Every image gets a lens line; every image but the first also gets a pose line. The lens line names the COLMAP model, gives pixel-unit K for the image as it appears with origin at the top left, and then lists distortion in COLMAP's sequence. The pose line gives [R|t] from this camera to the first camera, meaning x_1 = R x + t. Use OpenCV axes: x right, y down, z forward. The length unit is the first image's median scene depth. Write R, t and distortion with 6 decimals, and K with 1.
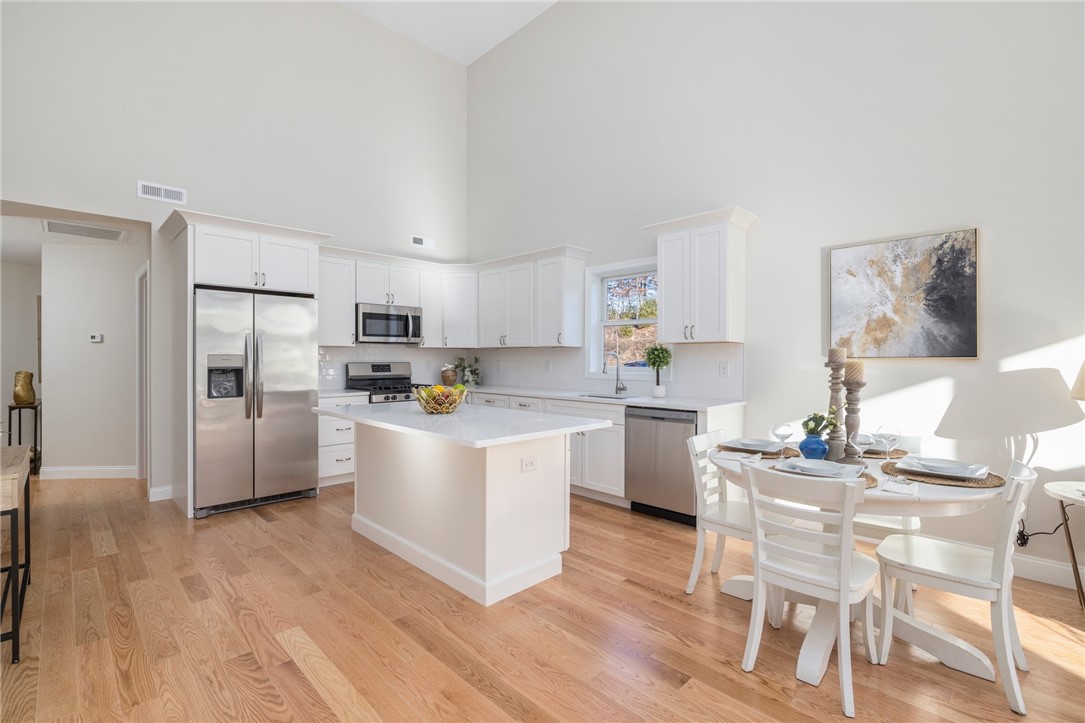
lens RADIAL K [[488.2, 0, 534.0], [0, 488.2, 360.1], [0, 0, 1]] dist [-0.002077, -0.000054]
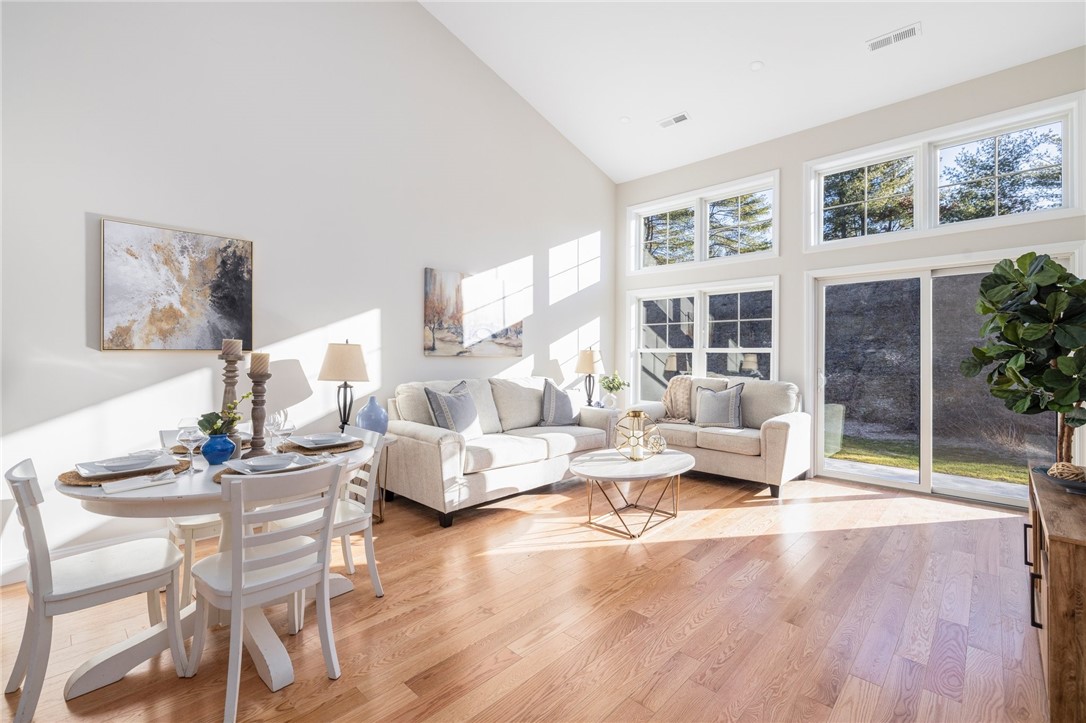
lens RADIAL K [[469.2, 0, 537.1], [0, 469.2, 353.1], [0, 0, 1]] dist [0.001412, 0.000233]
pose [[-0.029371, 0.006188, 0.999549, -0.220996], [-0.002555, 0.999977, -0.006266, 0.004459], [-0.999565, -0.002738, -0.029355, 0.304559]]
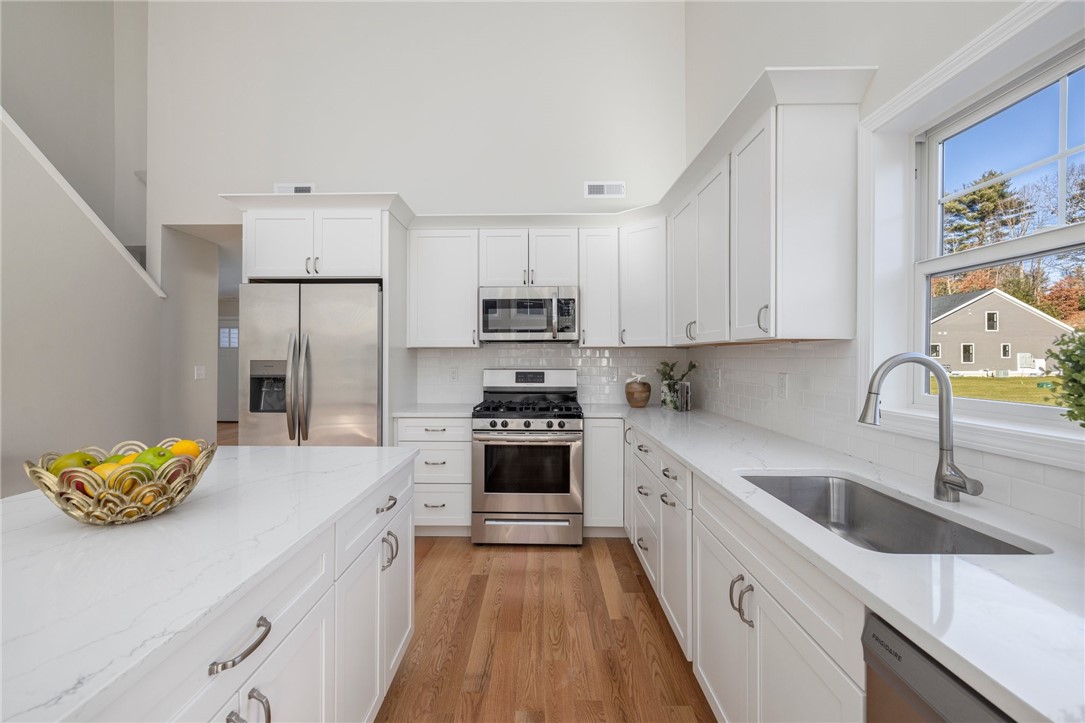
lens RADIAL K [[455.2, 0, 537.4], [0, 455.2, 356.2], [0, 0, 1]] dist [0.000122, 0.000083]
pose [[0.707526, -0.002900, -0.706682, 0.273782], [-0.001959, 0.999980, -0.006065, -0.017129], [0.706685, 0.005676, 0.707506, 0.914410]]
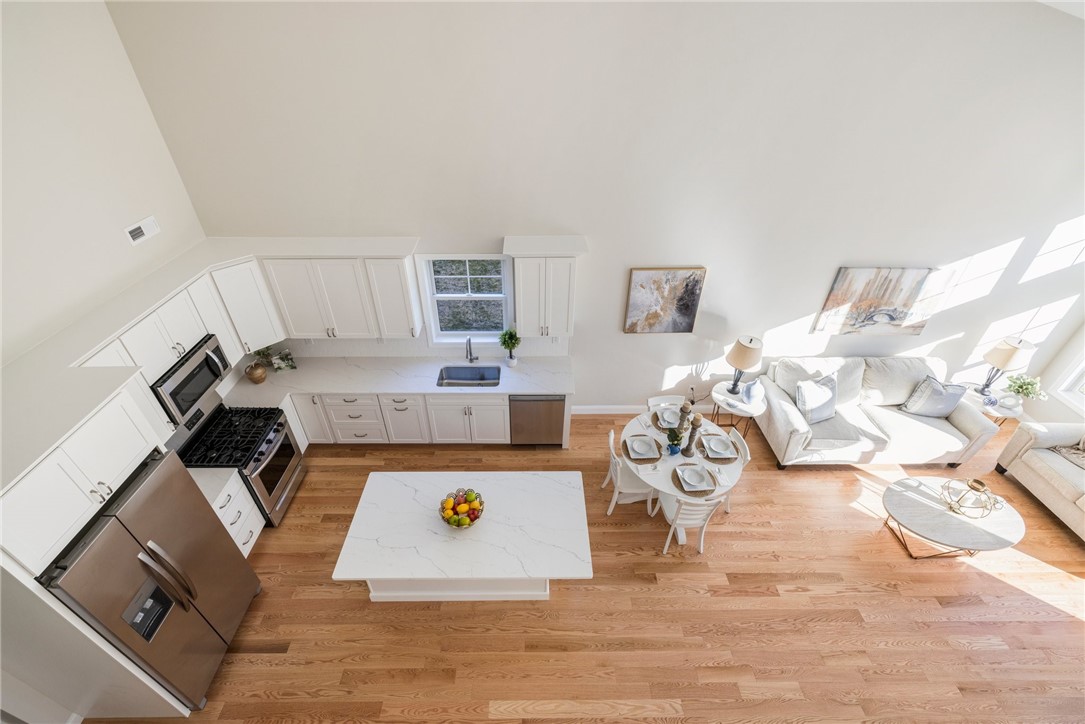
lens RADIAL K [[455.2, 0, 537.4], [0, 455.2, 356.7], [0, 0, 1]] dist [0.000122, 0.000083]
pose [[0.692360, -0.416103, 0.589488, -0.542713], [-0.002950, 0.815333, 0.578985, -0.858138], [-0.721546, -0.402604, 0.563277, 0.346710]]
